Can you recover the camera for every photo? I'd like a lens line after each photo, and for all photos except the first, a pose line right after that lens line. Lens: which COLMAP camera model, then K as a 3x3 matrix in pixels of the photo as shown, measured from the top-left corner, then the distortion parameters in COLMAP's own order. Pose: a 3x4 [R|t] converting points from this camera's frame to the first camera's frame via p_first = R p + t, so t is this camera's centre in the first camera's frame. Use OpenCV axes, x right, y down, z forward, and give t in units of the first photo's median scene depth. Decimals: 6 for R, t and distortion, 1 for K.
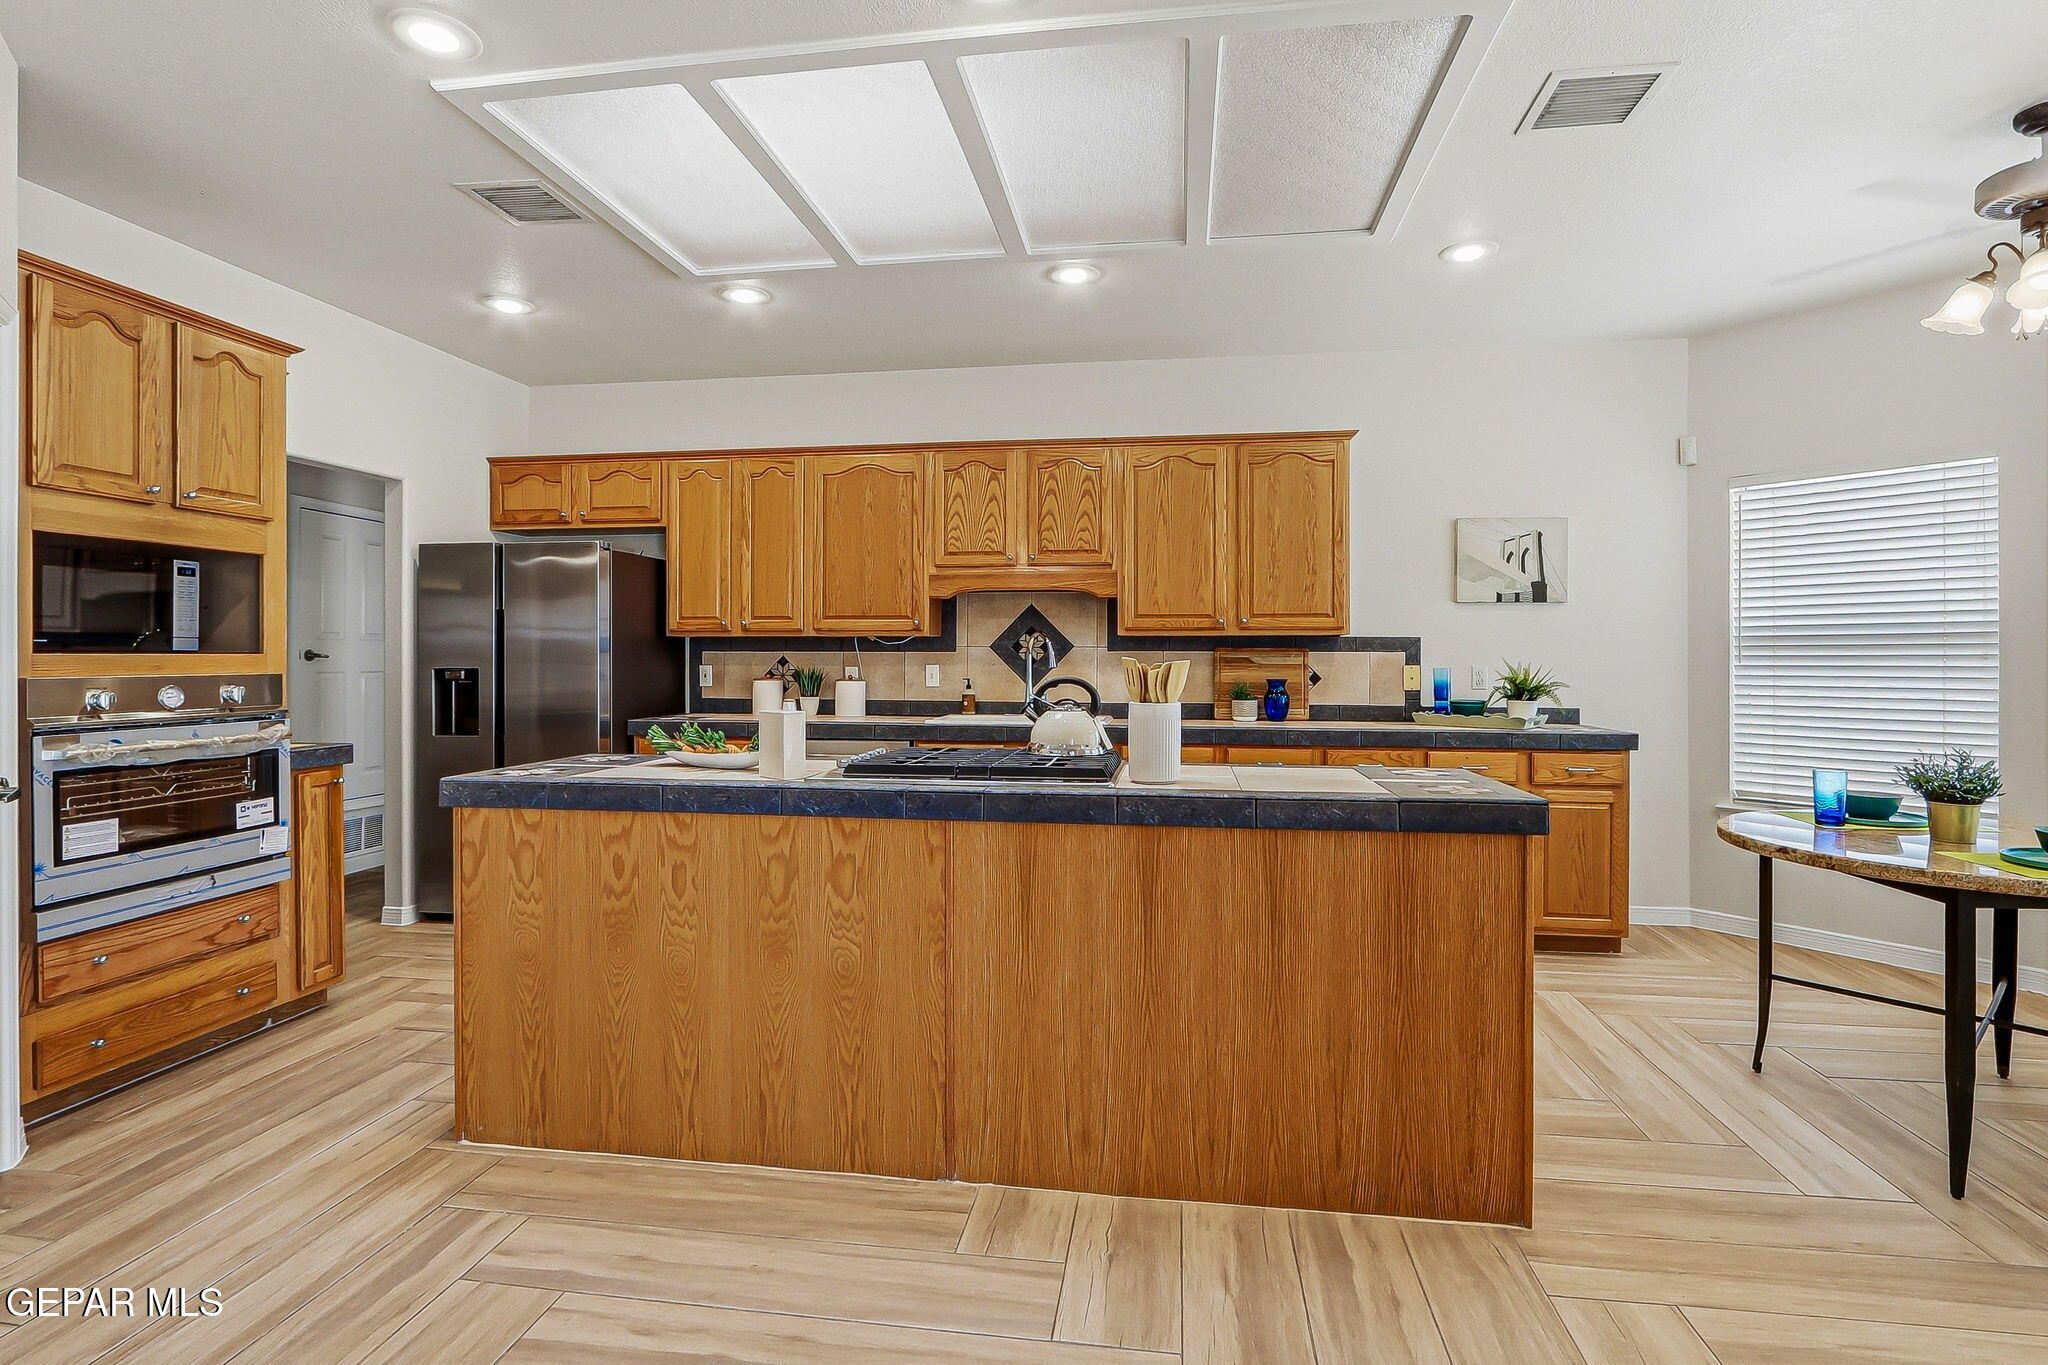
lens RADIAL K [[992.8, 0, 1031.6], [0, 992.8, 656.8], [0, 0, 1]] dist [-0.015306, 0.001263]
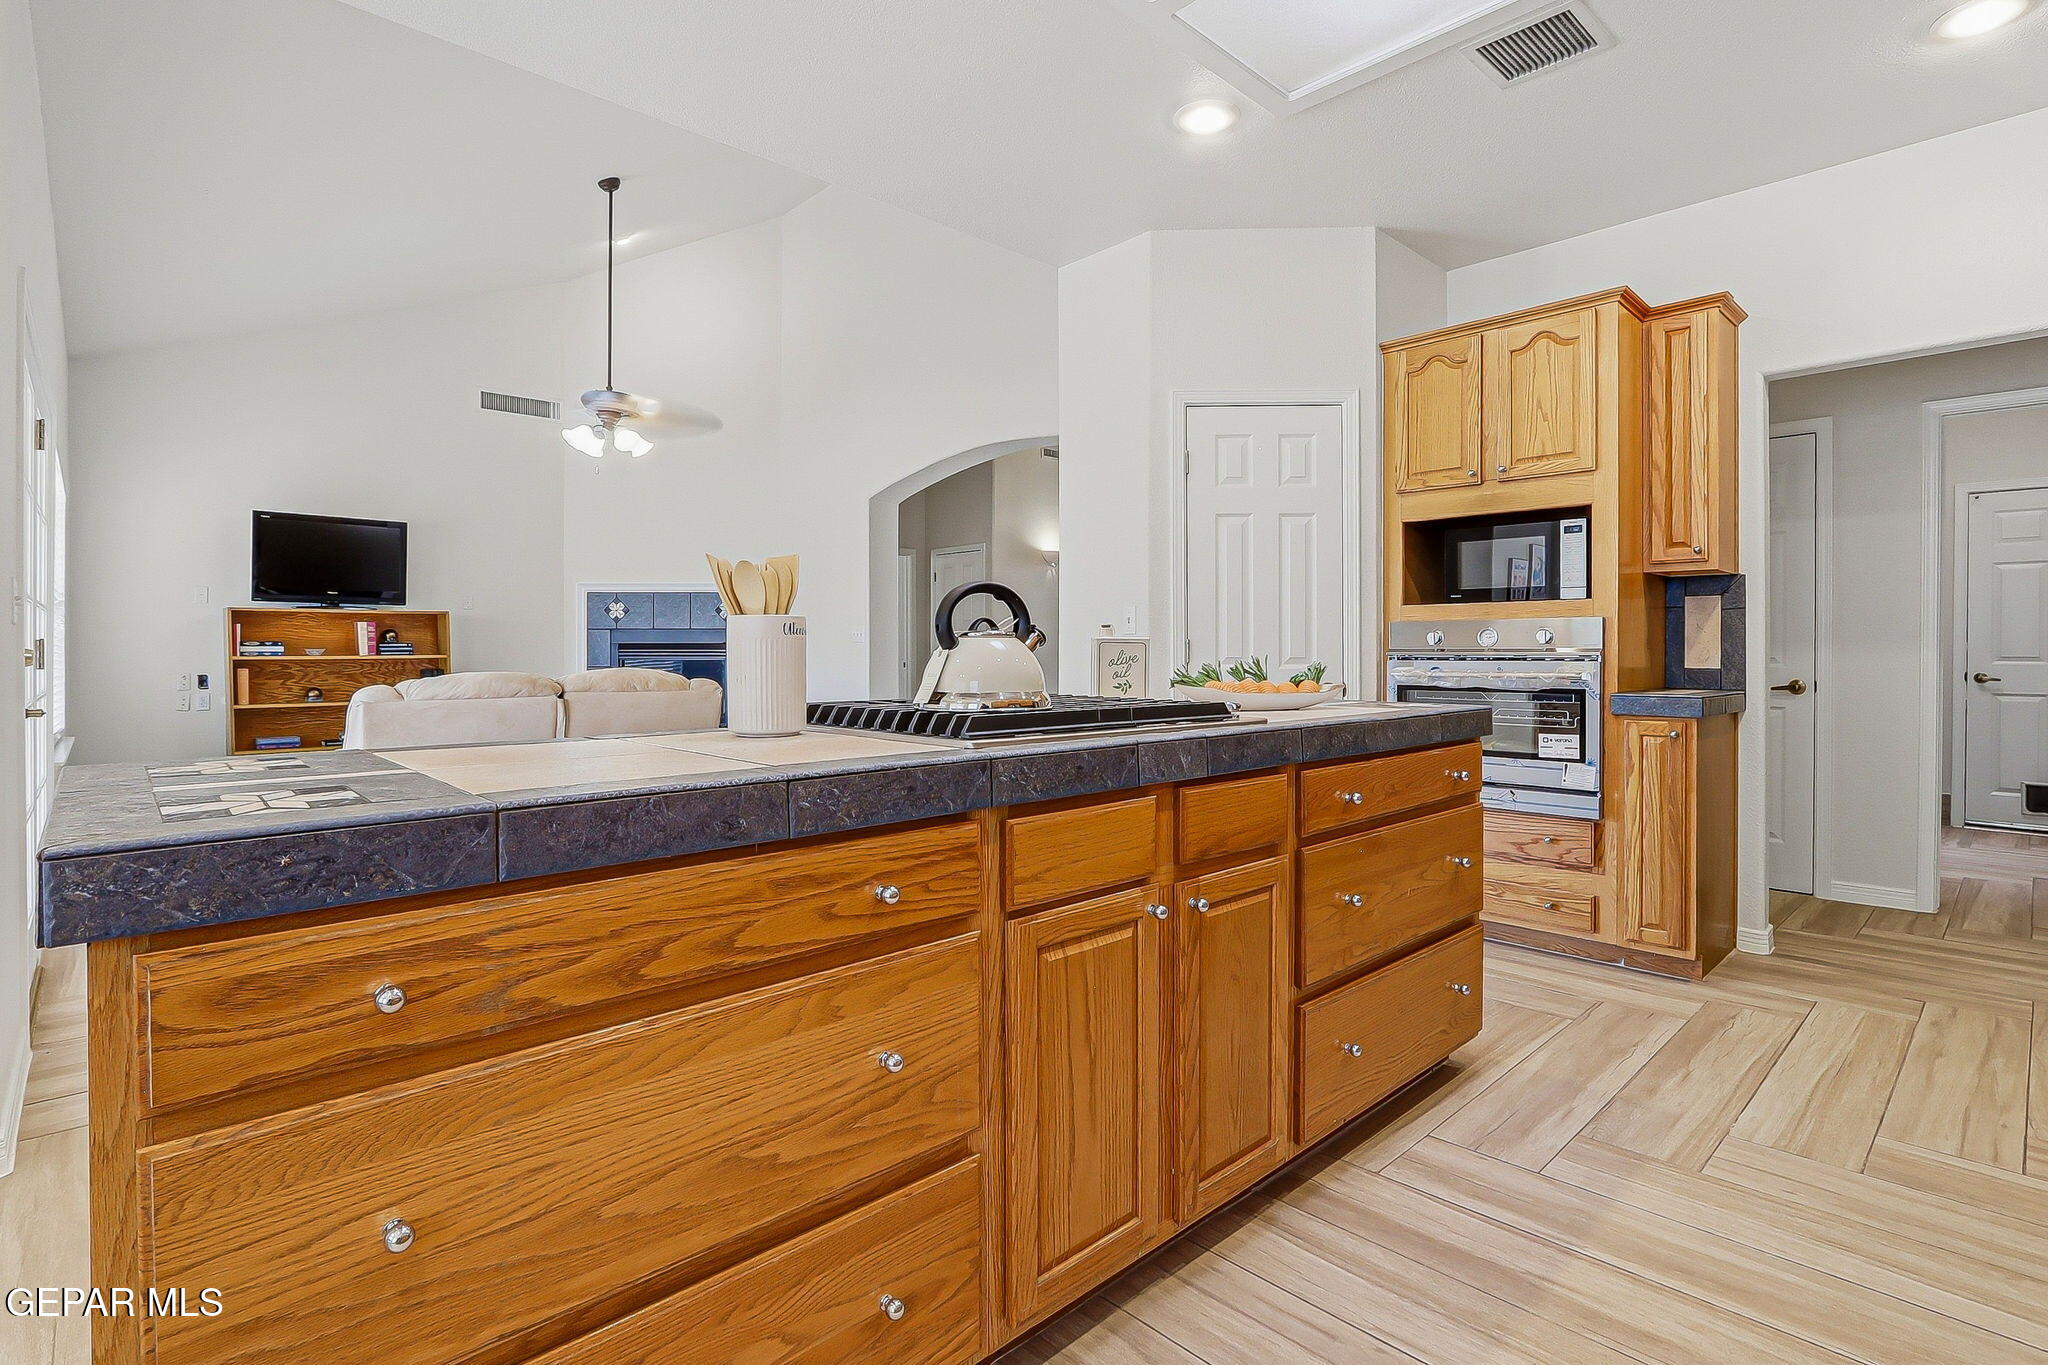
lens RADIAL K [[992.8, 0, 1031.6], [0, 992.8, 656.8], [0, 0, 1]] dist [-0.015306, 0.001263]
pose [[-0.612824, 0.004548, -0.790206, 0.287548], [-0.000211, 0.999982, 0.005920, 0.036624], [0.790219, 0.003795, -0.612812, 0.818318]]
